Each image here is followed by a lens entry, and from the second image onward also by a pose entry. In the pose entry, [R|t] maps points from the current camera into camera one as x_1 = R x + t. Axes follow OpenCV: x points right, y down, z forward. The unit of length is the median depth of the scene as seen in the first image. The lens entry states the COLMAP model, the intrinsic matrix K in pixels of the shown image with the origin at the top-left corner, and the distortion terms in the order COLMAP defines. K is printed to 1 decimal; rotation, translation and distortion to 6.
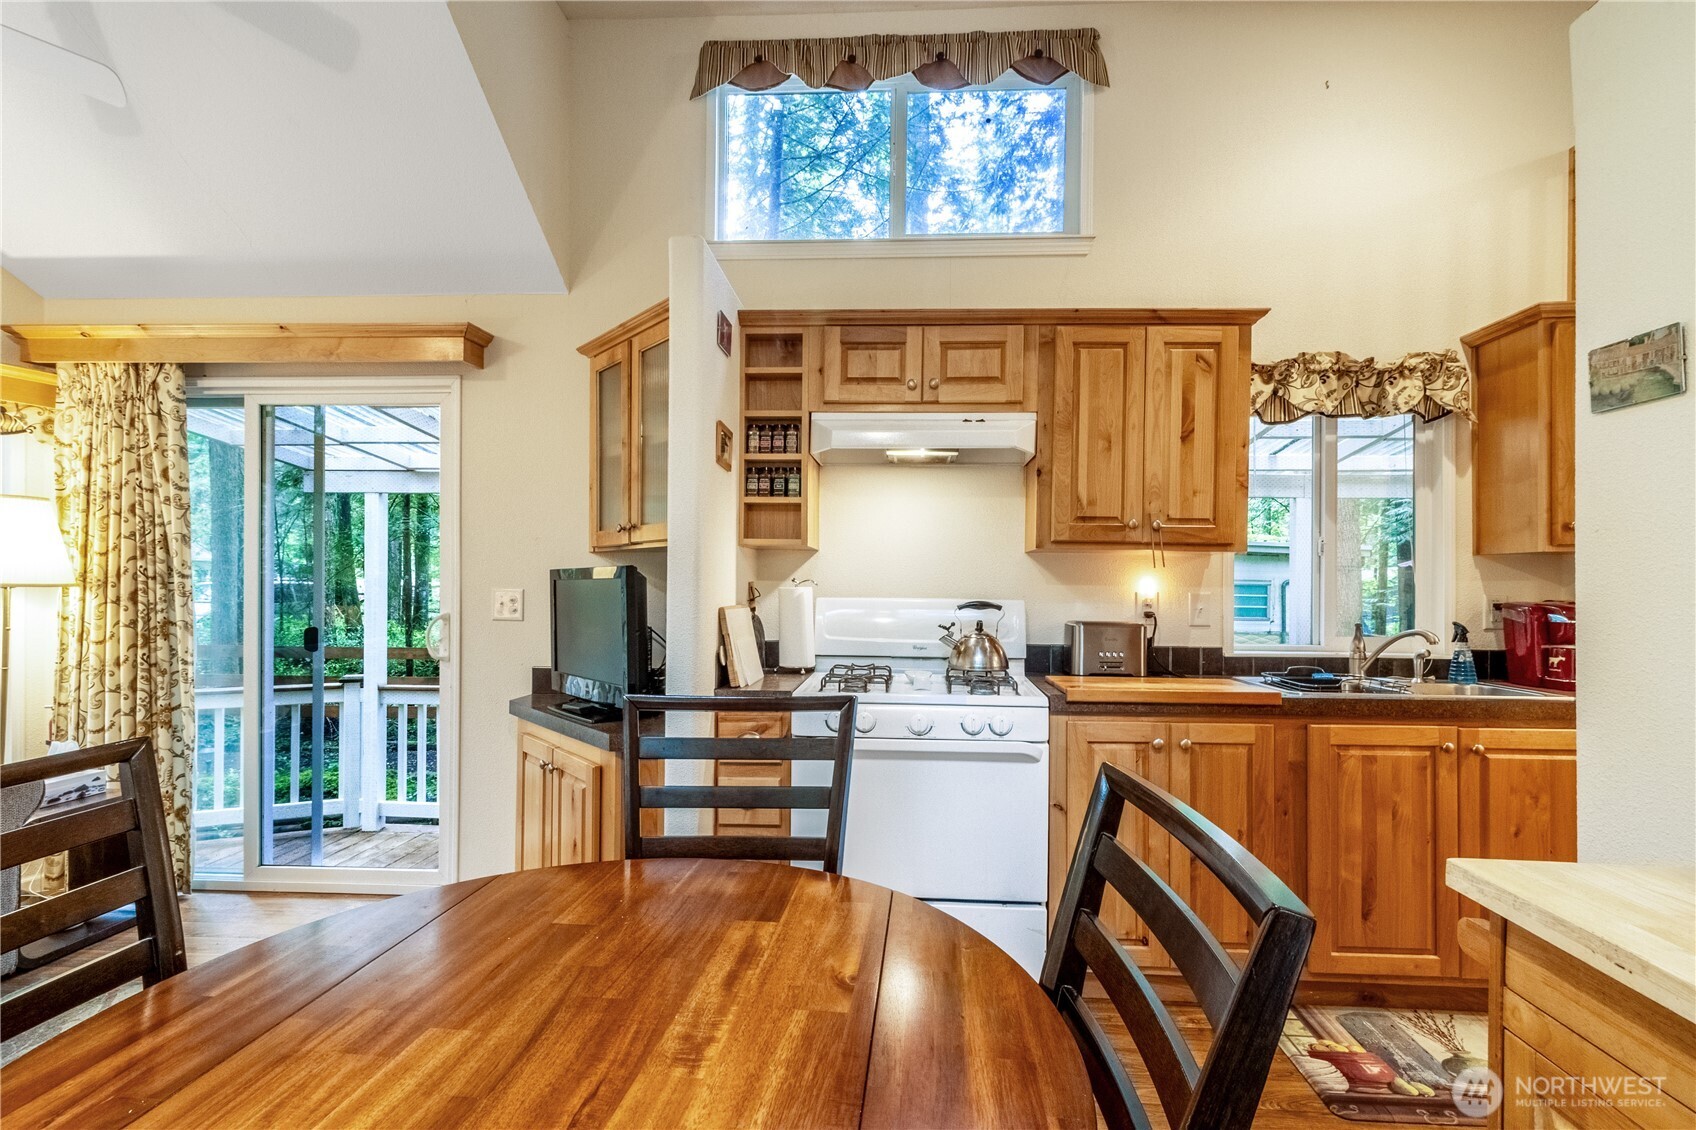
lens RADIAL K [[728.9, 0, 848.0], [0, 728.9, 565.0], [0, 0, 1]] dist [-0.001334, -0.000419]
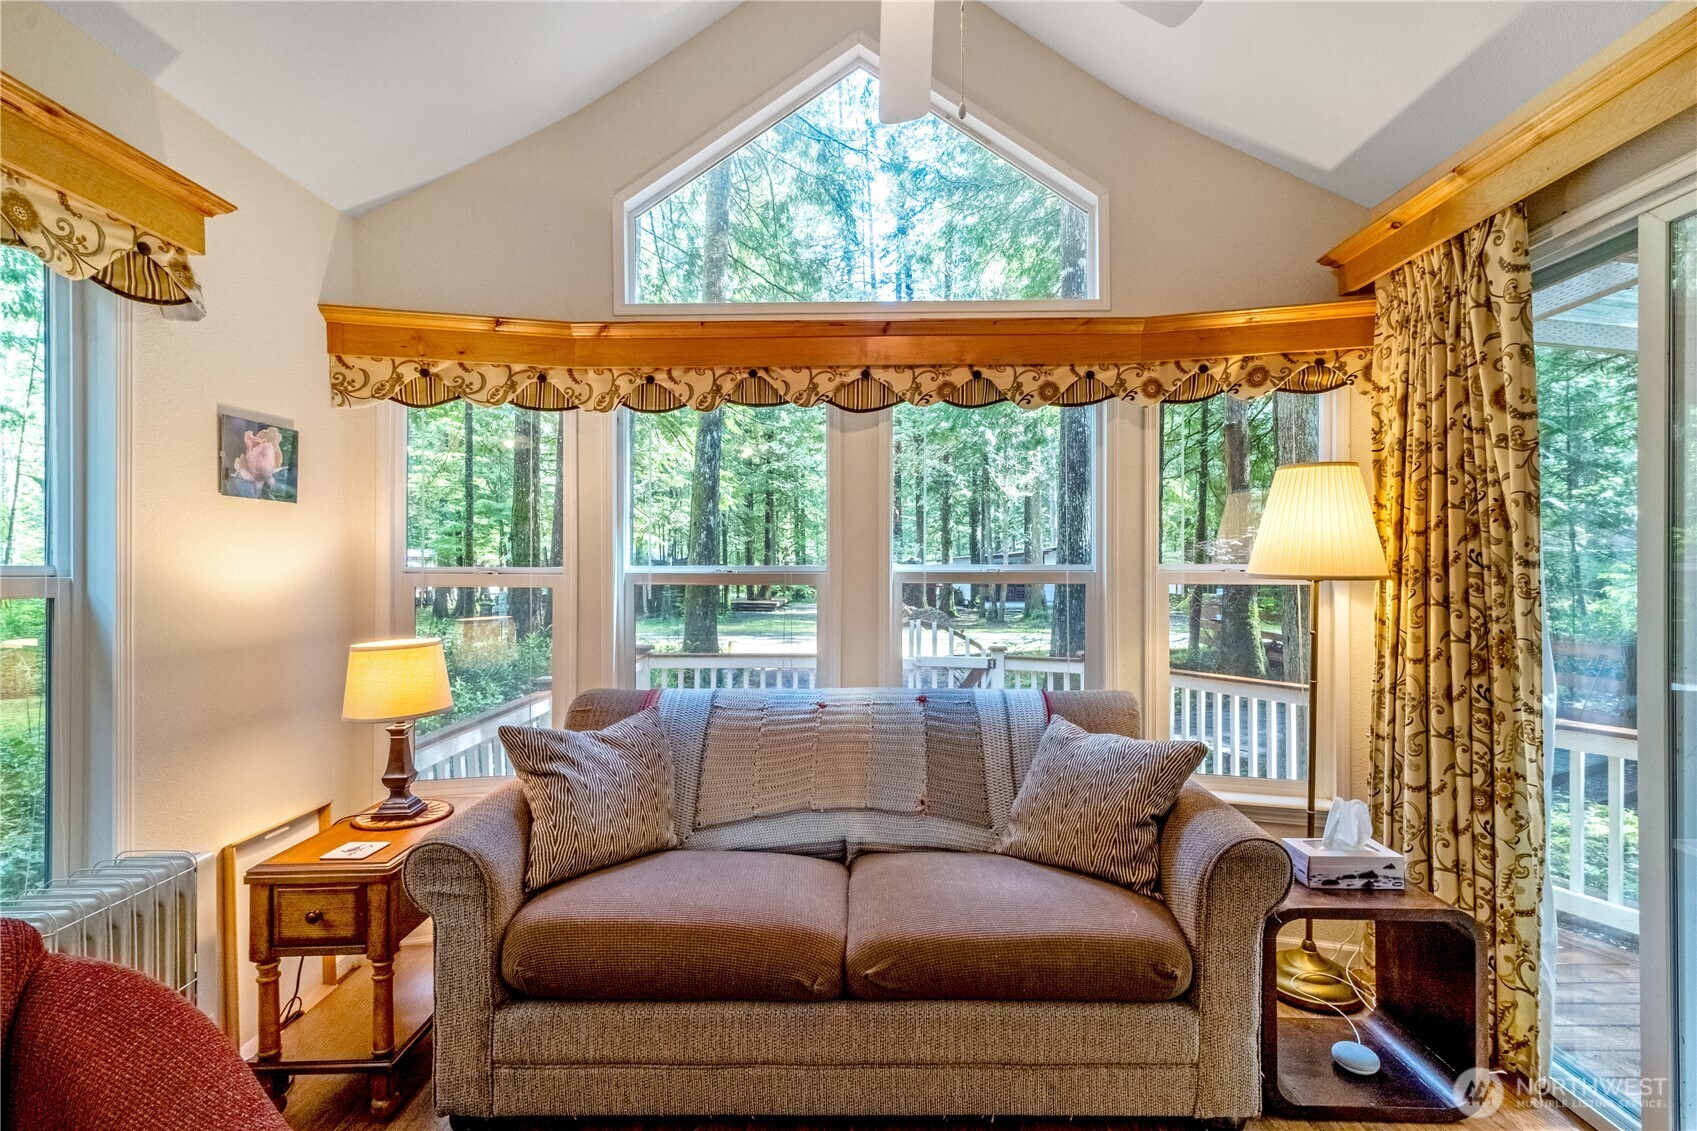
lens RADIAL K [[798.5, 0, 848.5], [0, 798.5, 565.5], [0, 0, 1]] dist [0.032285, -0.000171]
pose [[0.030356, -0.011610, -0.999472, -0.268479], [0.006298, 0.999915, -0.011424, 0.020934], [0.999519, -0.005948, 0.030426, 0.429953]]
